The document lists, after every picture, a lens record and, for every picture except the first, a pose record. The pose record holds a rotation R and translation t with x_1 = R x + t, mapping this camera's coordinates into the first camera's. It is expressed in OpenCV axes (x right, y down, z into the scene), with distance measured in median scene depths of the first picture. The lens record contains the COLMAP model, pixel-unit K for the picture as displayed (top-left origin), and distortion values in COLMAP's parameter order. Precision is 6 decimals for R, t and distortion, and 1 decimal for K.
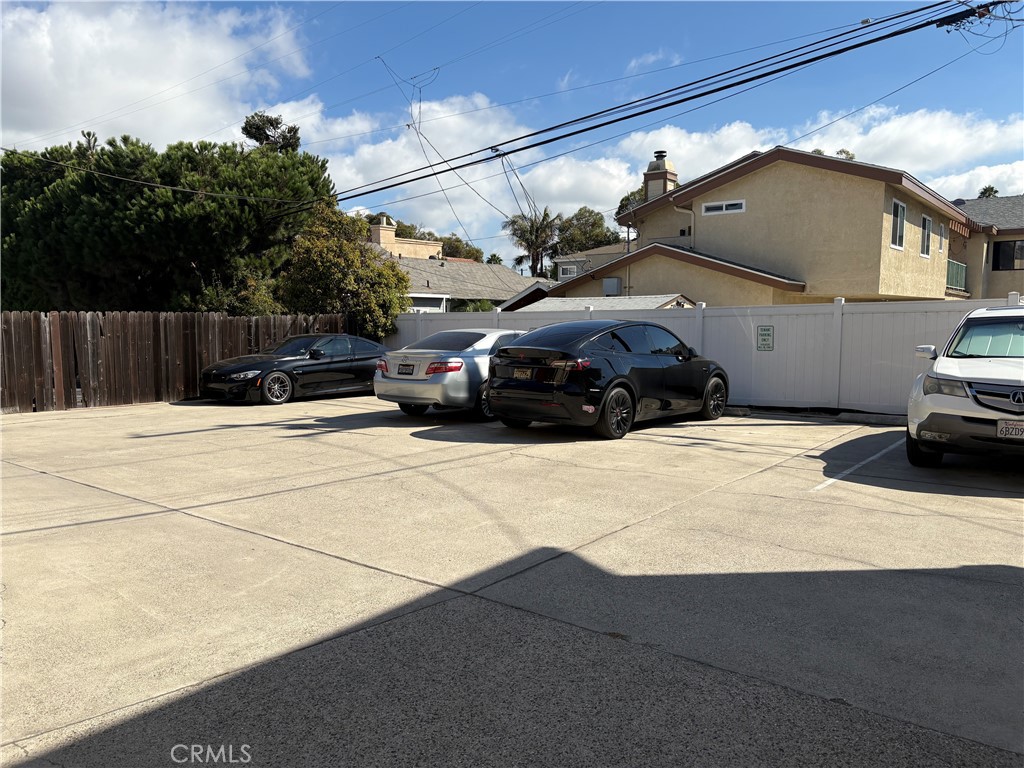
lens RADIAL K [[768.6, 0, 510.9], [0, 768.6, 383.6], [0, 0, 1]] dist [0.039752, -0.008969]
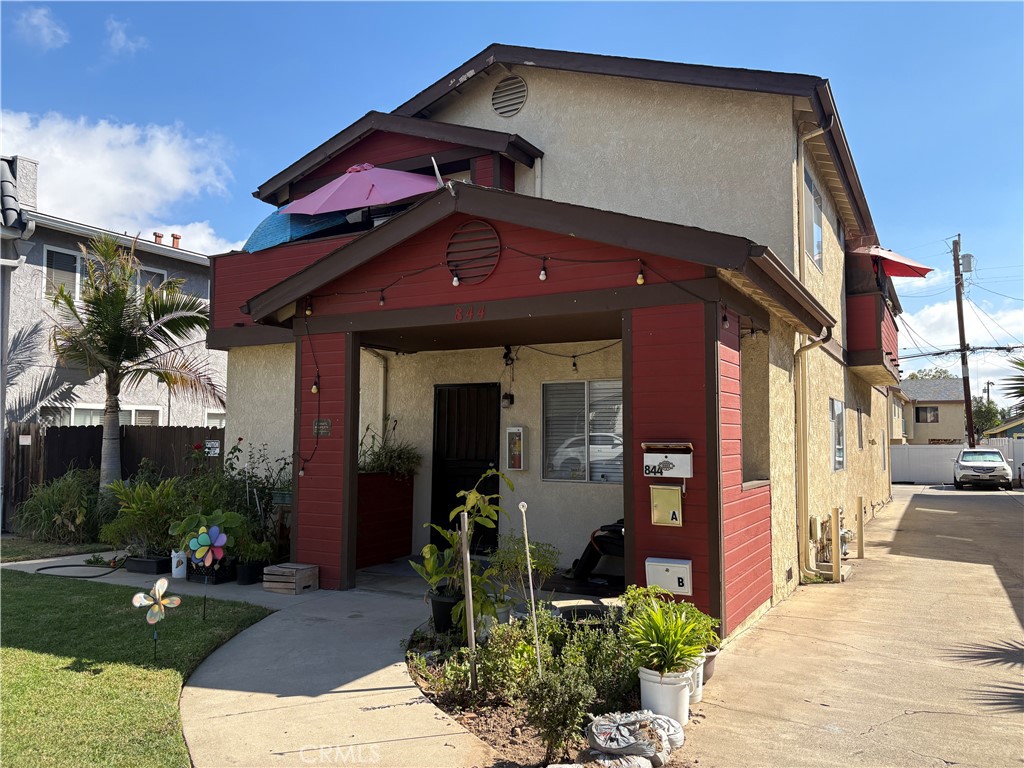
lens RADIAL K [[768.6, 0, 518.7], [0, 768.6, 392.2], [0, 0, 1]] dist [0.039752, -0.008969]
pose [[0.989488, 0.014161, 0.143923, -0.957964], [0.007405, 0.988928, -0.148214, 0.080557], [-0.144429, 0.147722, 0.978427, -1.107806]]
